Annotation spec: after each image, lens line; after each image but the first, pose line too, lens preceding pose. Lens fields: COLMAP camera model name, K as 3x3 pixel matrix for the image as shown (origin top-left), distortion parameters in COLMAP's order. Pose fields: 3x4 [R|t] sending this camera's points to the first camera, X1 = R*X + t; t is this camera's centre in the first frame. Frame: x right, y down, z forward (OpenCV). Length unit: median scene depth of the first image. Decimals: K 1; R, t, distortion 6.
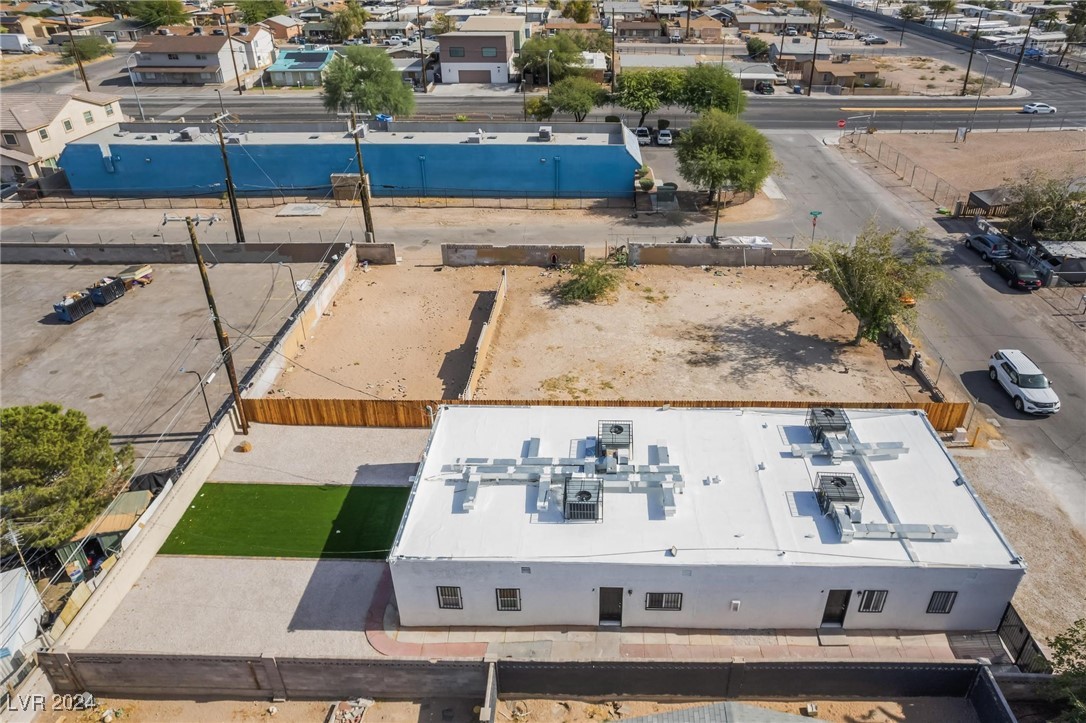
lens RADIAL K [[721.3, 0, 587.7], [0, 721.3, 321.3], [0, 0, 1]] dist [-0.088324, 0.076420]
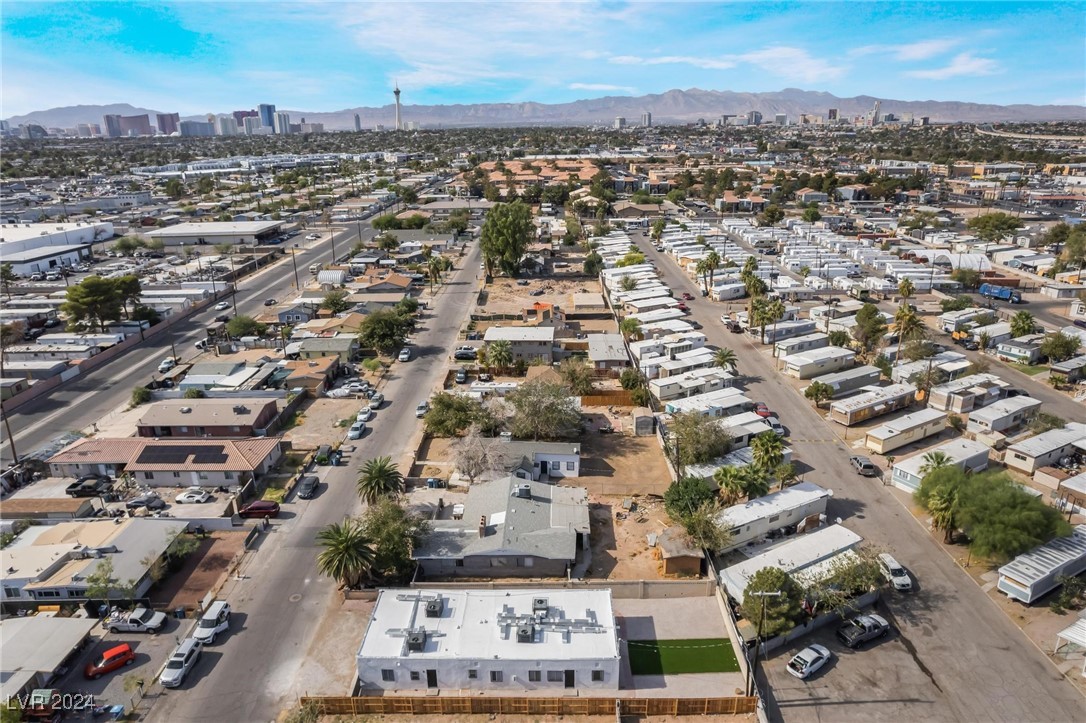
lens RADIAL K [[703.9, 0, 541.5], [0, 703.9, 362.6], [0, 0, 1]] dist [-0.073043, 0.061222]
pose [[-0.999962, 0.007972, 0.003506, -0.014993], [0.007987, 0.678988, 0.734106, -1.248519], [0.003472, 0.734106, -0.679026, 1.215293]]
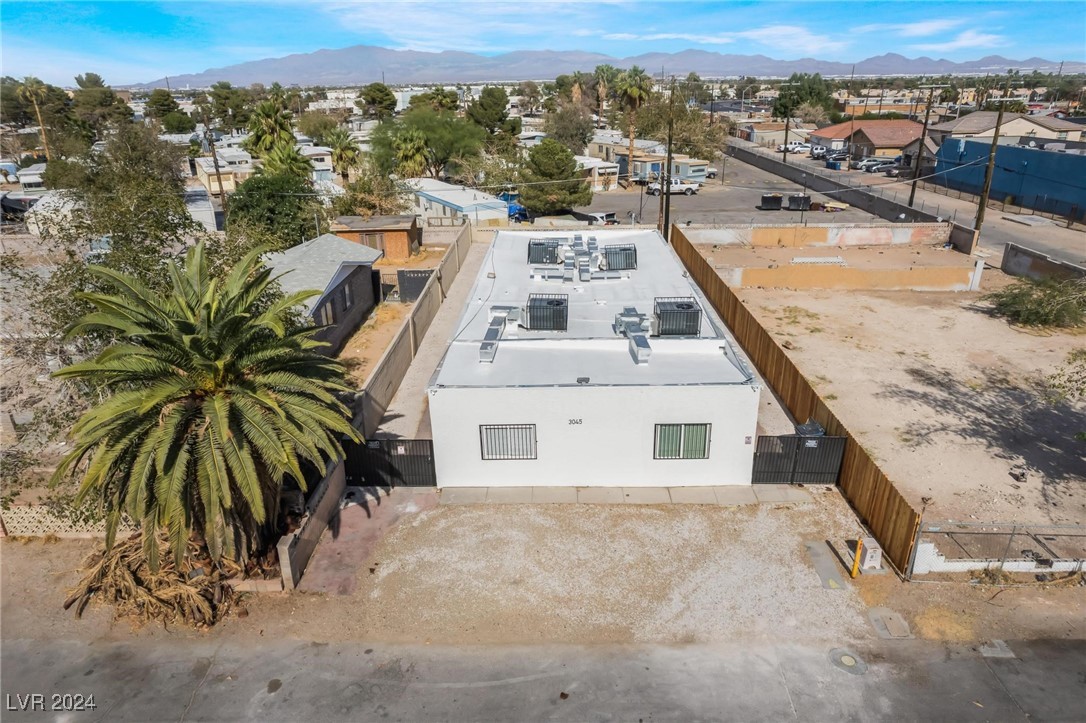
lens RADIAL K [[695.9, 0, 541.3], [0, 695.9, 366.5], [0, 0, 1]] dist [-0.077472, 0.067479]
pose [[-0.010497, 0.375665, -0.926696, 0.745178], [-0.466072, 0.818086, 0.336916, -0.001295], [0.884684, 0.435444, 0.166499, 0.532832]]
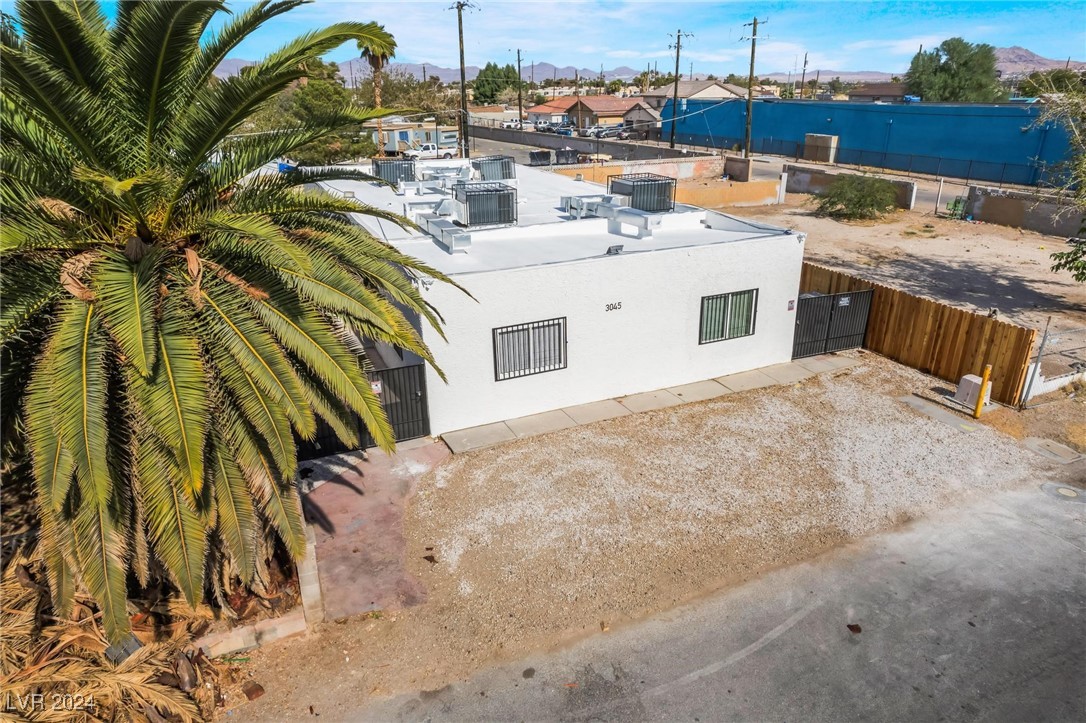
lens RADIAL K [[700.8, 0, 541.2], [0, 700.8, 363.0], [0, 0, 1]] dist [-0.077565, 0.069384]
pose [[0.411992, 0.327023, -0.850481, 0.624281], [-0.423911, 0.895007, 0.138792, 0.160544], [0.806574, 0.303347, 0.507364, 0.451988]]
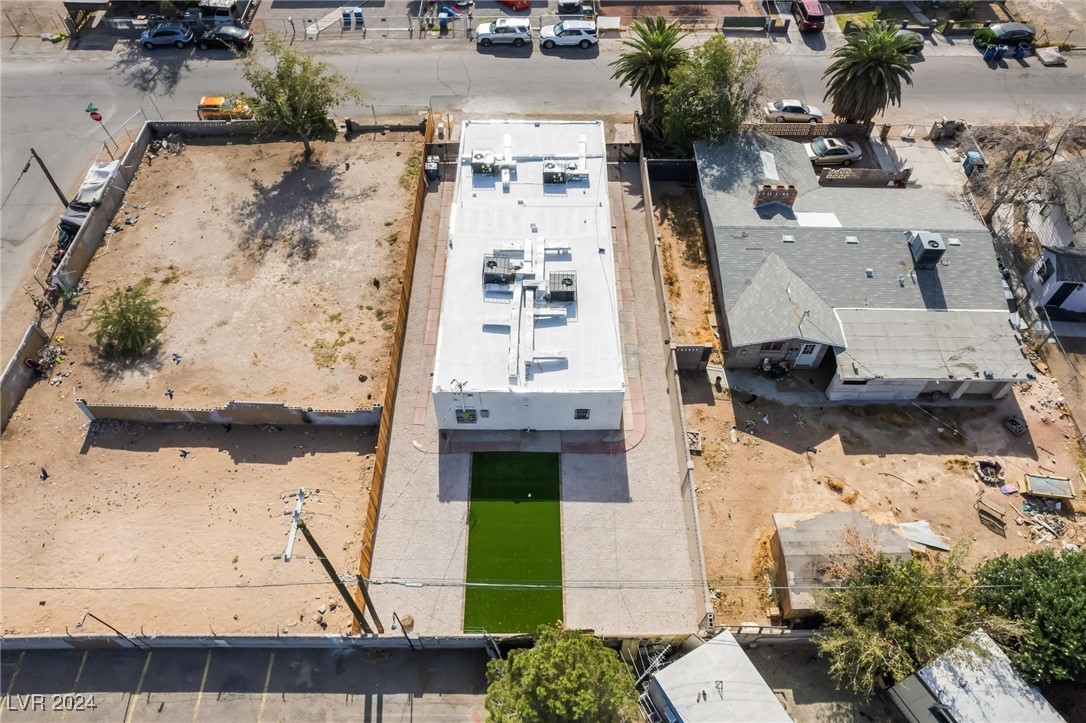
lens RADIAL K [[738.3, 0, 540.6], [0, 738.3, 363.4], [0, 0, 1]] dist [-0.081670, 0.075911]
pose [[-0.012273, -0.799172, 0.600977, -0.609200], [0.479618, 0.522667, 0.704831, -0.438821], [-0.877392, 0.296890, 0.376882, 0.323789]]
